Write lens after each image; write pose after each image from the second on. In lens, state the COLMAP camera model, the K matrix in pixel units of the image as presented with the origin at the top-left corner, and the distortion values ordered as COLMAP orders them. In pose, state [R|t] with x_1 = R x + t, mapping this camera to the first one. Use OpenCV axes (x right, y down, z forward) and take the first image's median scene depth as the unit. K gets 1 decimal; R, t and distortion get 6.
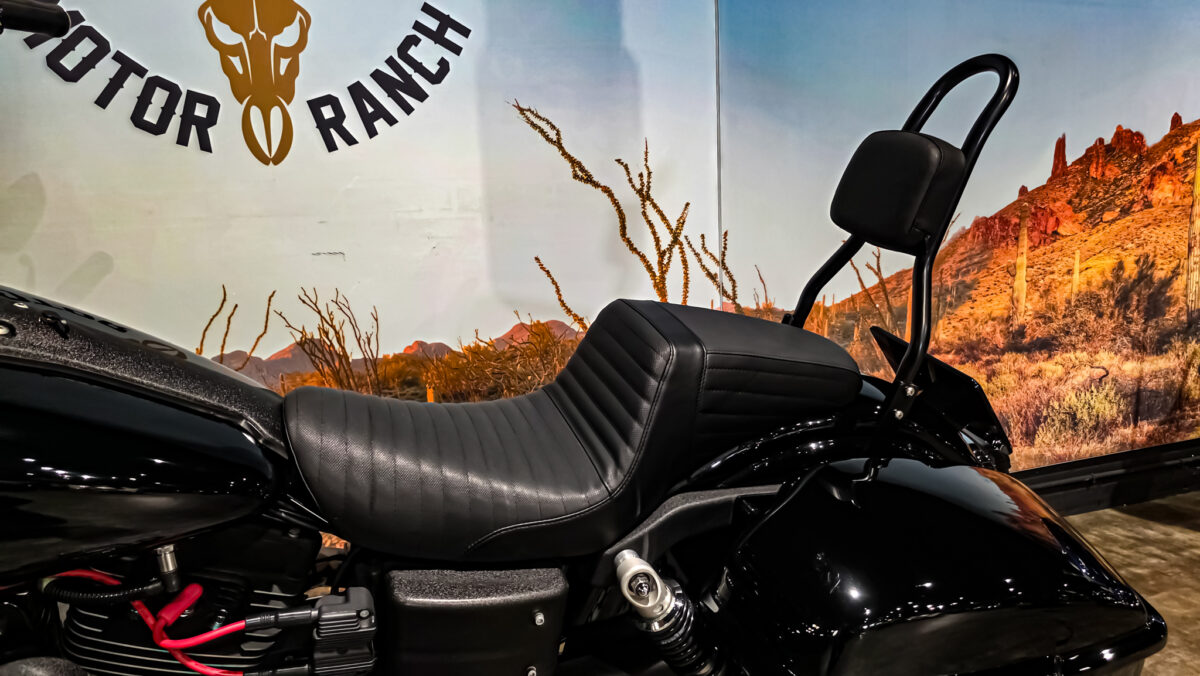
lens RADIAL K [[817.6, 0, 597.3], [0, 817.6, 343.2], [0, 0, 1]] dist [0.057366, -0.047423]
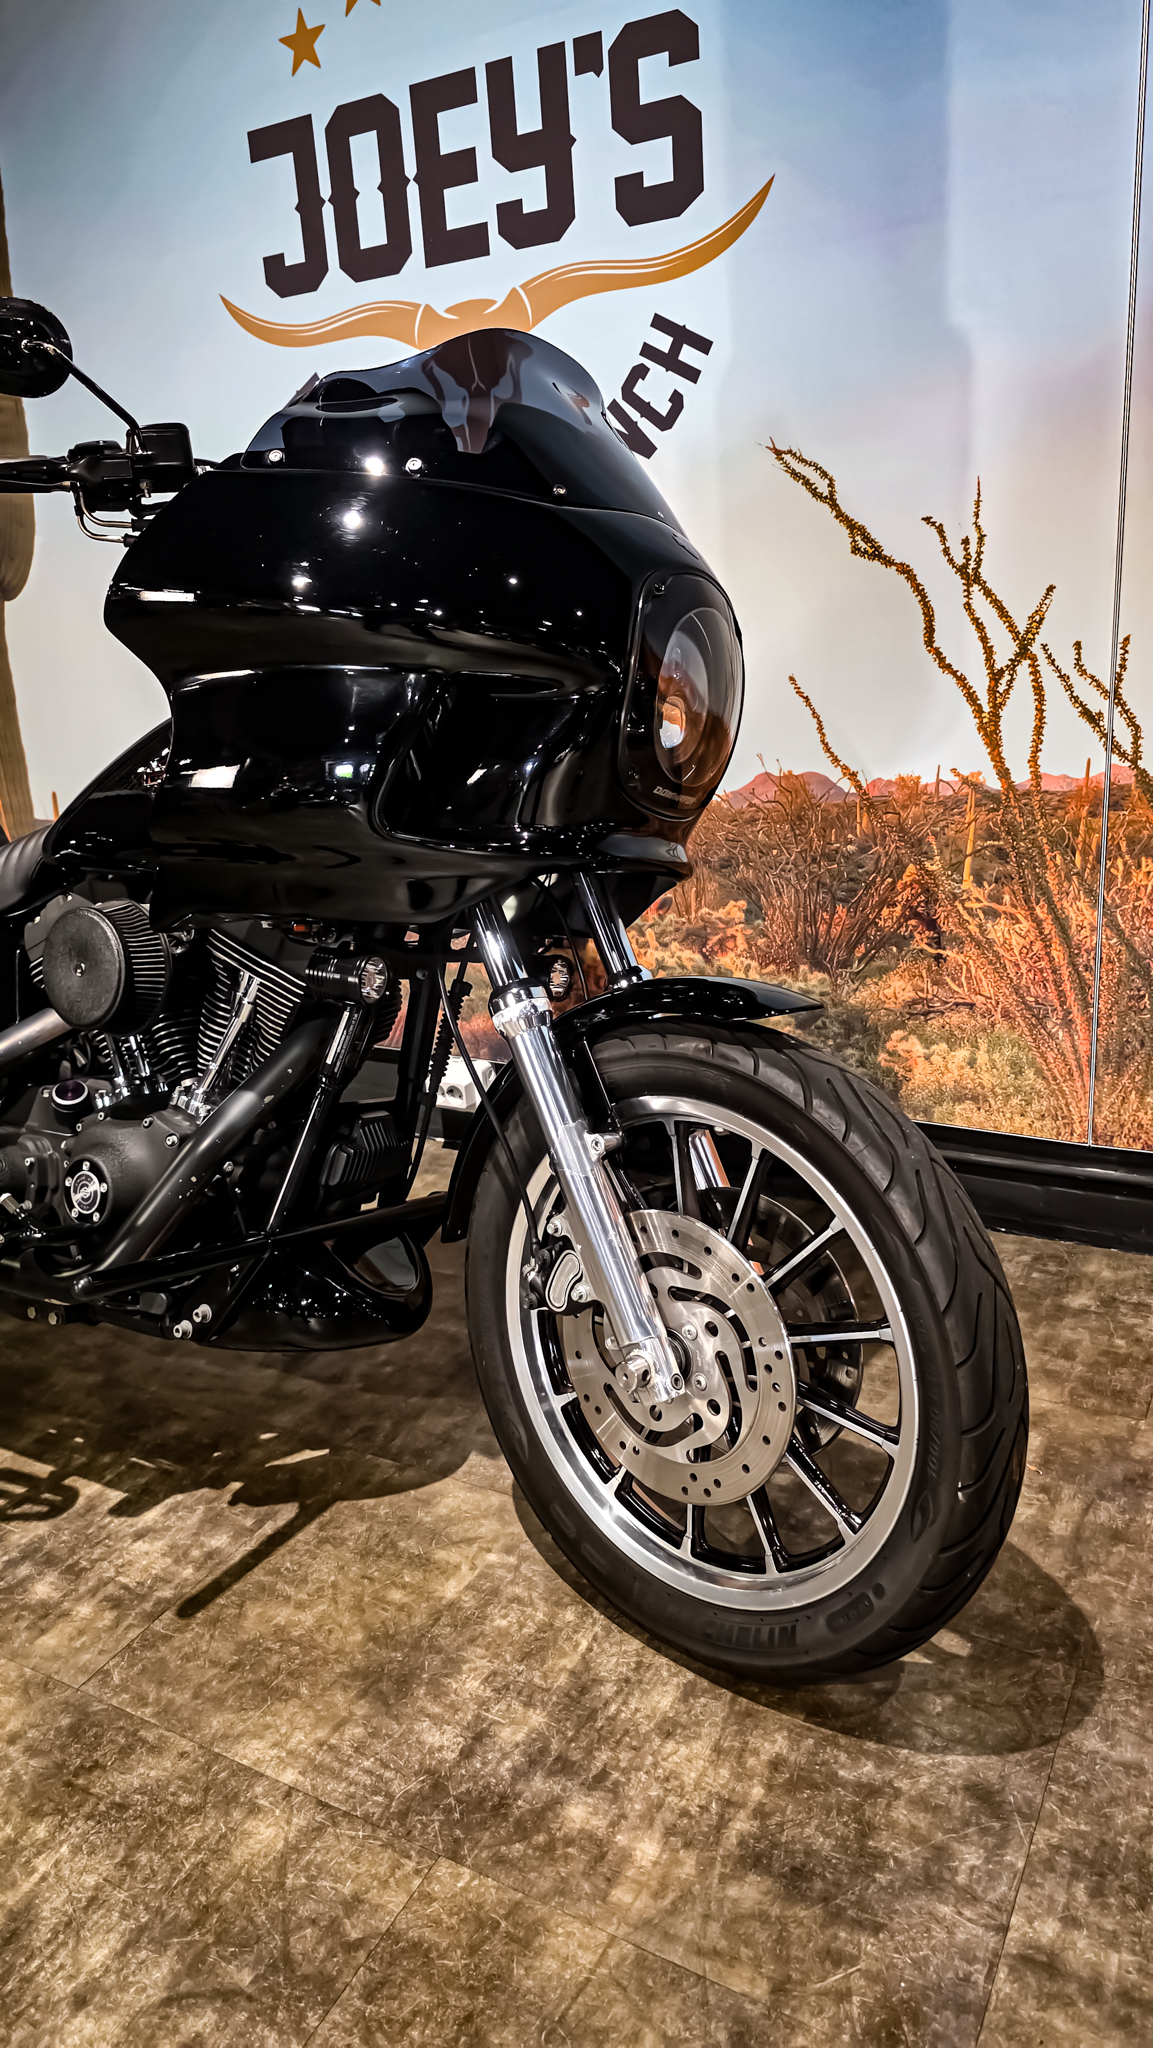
lens RADIAL K [[1395.4, 0, 570.5], [0, 1395.4, 1027.2], [0, 0, 1]] dist [0.057366, -0.047423]
pose [[0.650422, 0.224449, -0.725654, 0.693023], [-0.071111, 0.969142, 0.236023, -0.080846], [0.756237, -0.101913, 0.646312, 0.066836]]
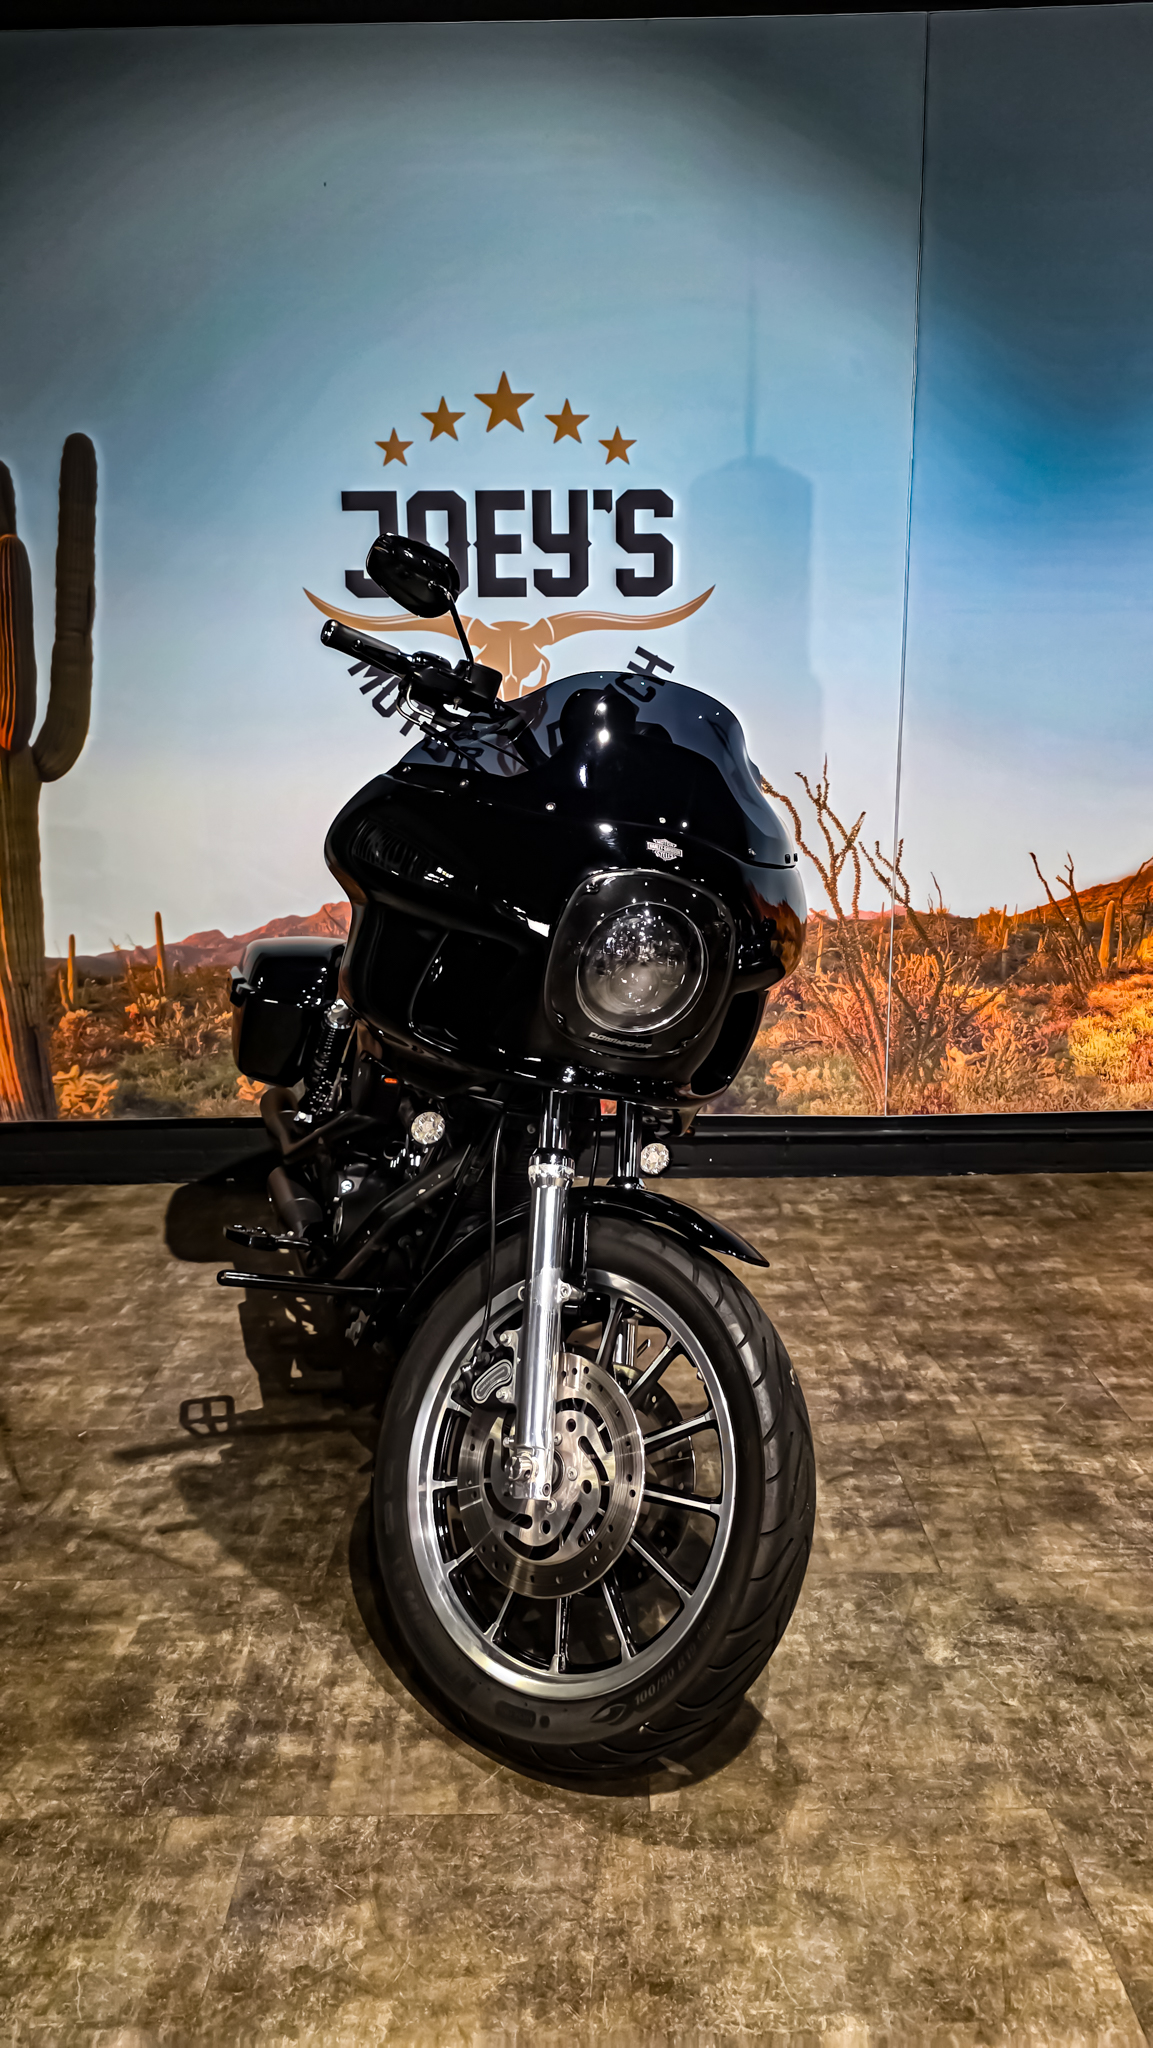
lens RADIAL K [[1395.4, 0, 574.4], [0, 1395.4, 1032.4], [0, 0, 1]] dist [0.057366, -0.047423]
pose [[0.938745, 0.103485, -0.328707, 0.398468], [-0.078918, 0.993055, 0.087258, -0.011849], [0.335454, -0.055972, 0.940392, -0.916319]]
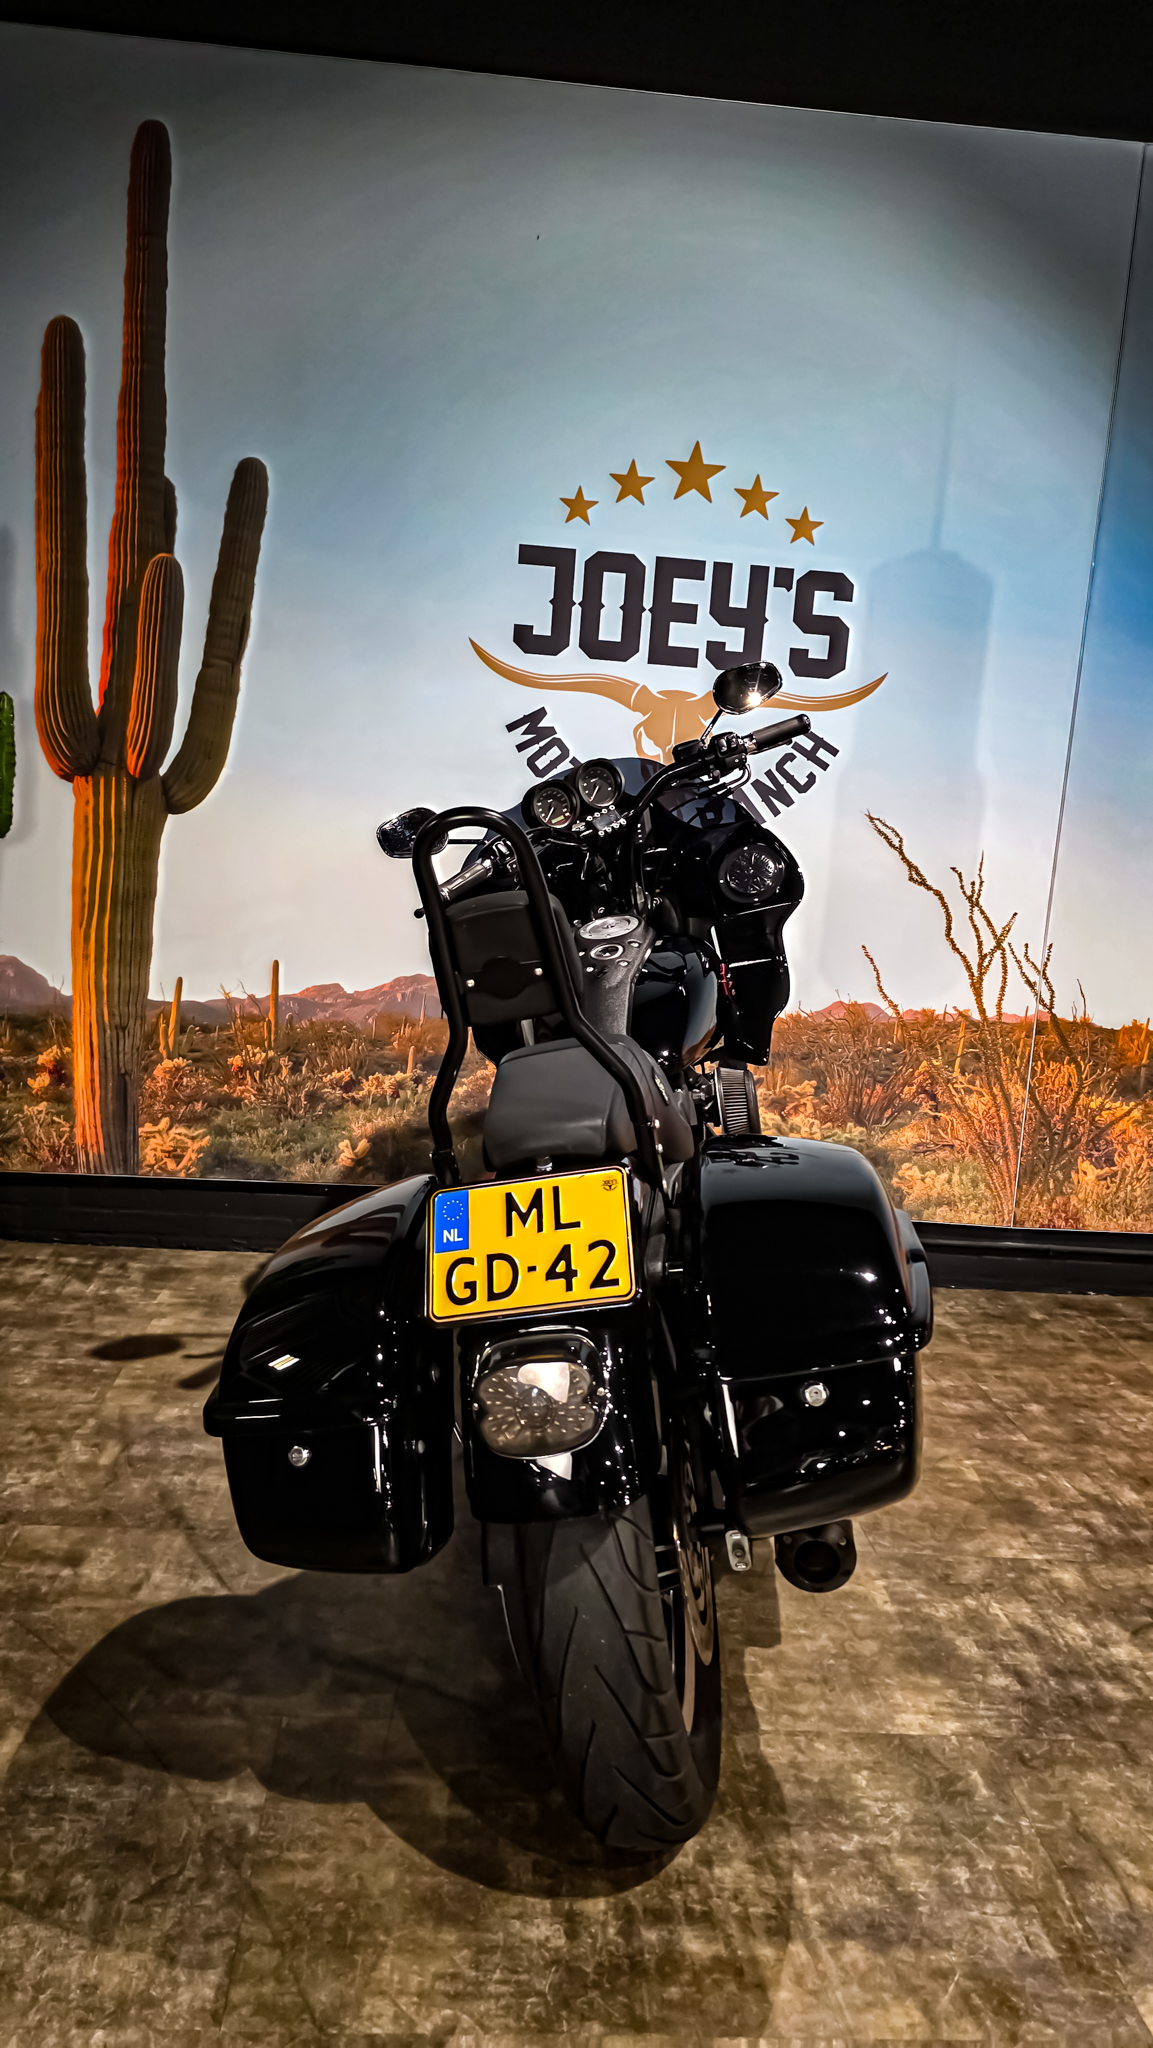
lens RADIAL K [[1395.4, 0, 547.2], [0, 1395.4, 1013.4], [0, 0, 1]] dist [0.057366, -0.047423]
pose [[0.953869, 0.148150, -0.261122, 0.025357], [-0.152640, 0.988277, 0.003118, 0.046362], [0.258523, 0.036884, 0.965301, -0.934573]]
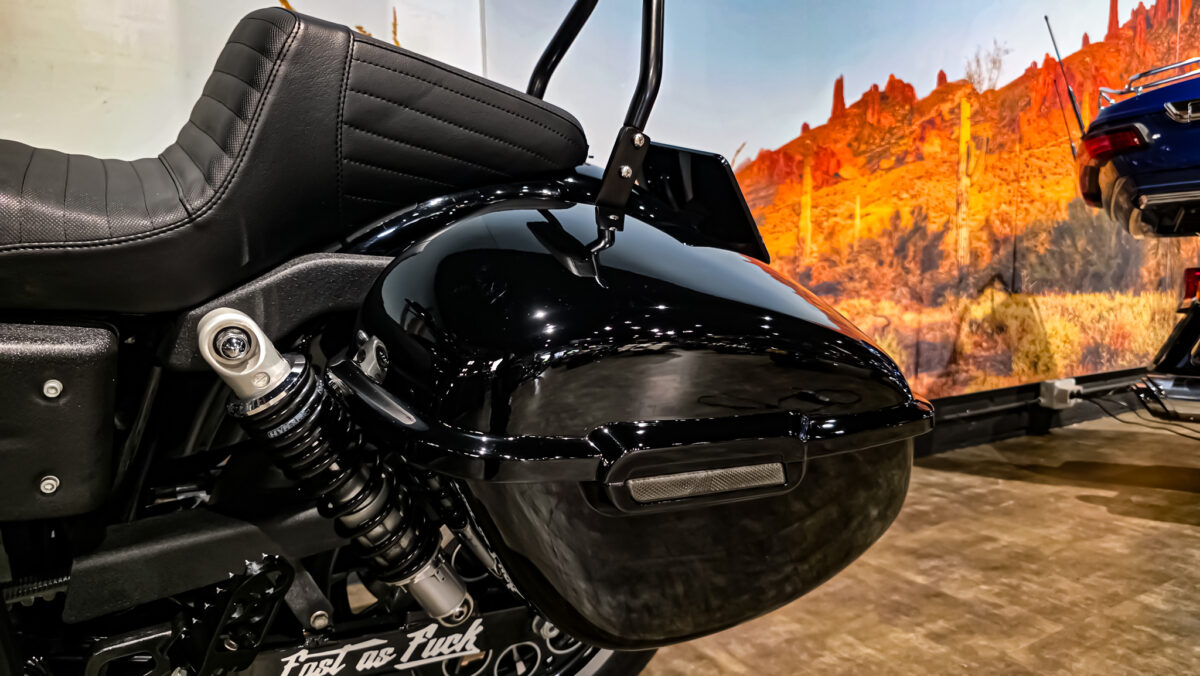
lens RADIAL K [[817.6, 0, 606.6], [0, 817.6, 348.0], [0, 0, 1]] dist [0.057366, -0.047423]
pose [[0.978540, 0.000772, 0.206057, 0.096240], [0.011222, 0.998309, -0.057034, 0.154063], [-0.205752, 0.058122, 0.976877, 0.127671]]
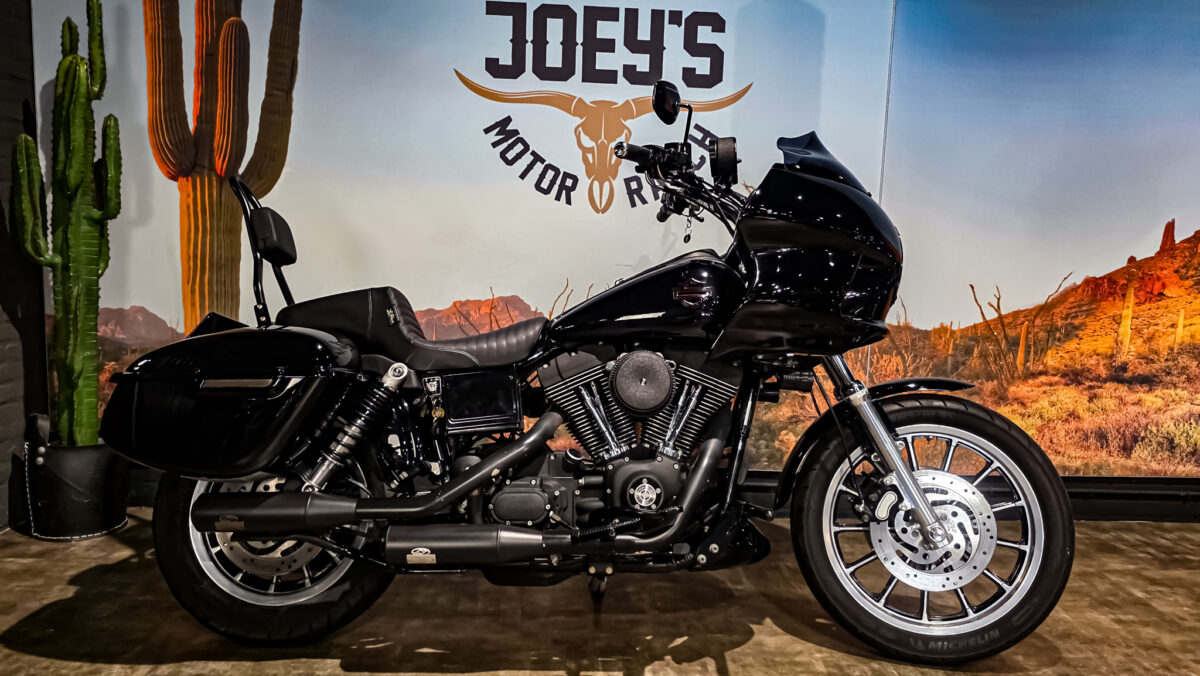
lens RADIAL K [[817.6, 0, 598.3], [0, 817.6, 340.1], [0, 0, 1]] dist [0.057366, -0.047423]
pose [[0.952979, 0.106067, -0.283867, 0.112777], [-0.115796, 0.993116, -0.017664, 0.075522], [0.280040, 0.049704, 0.958701, -0.582632]]
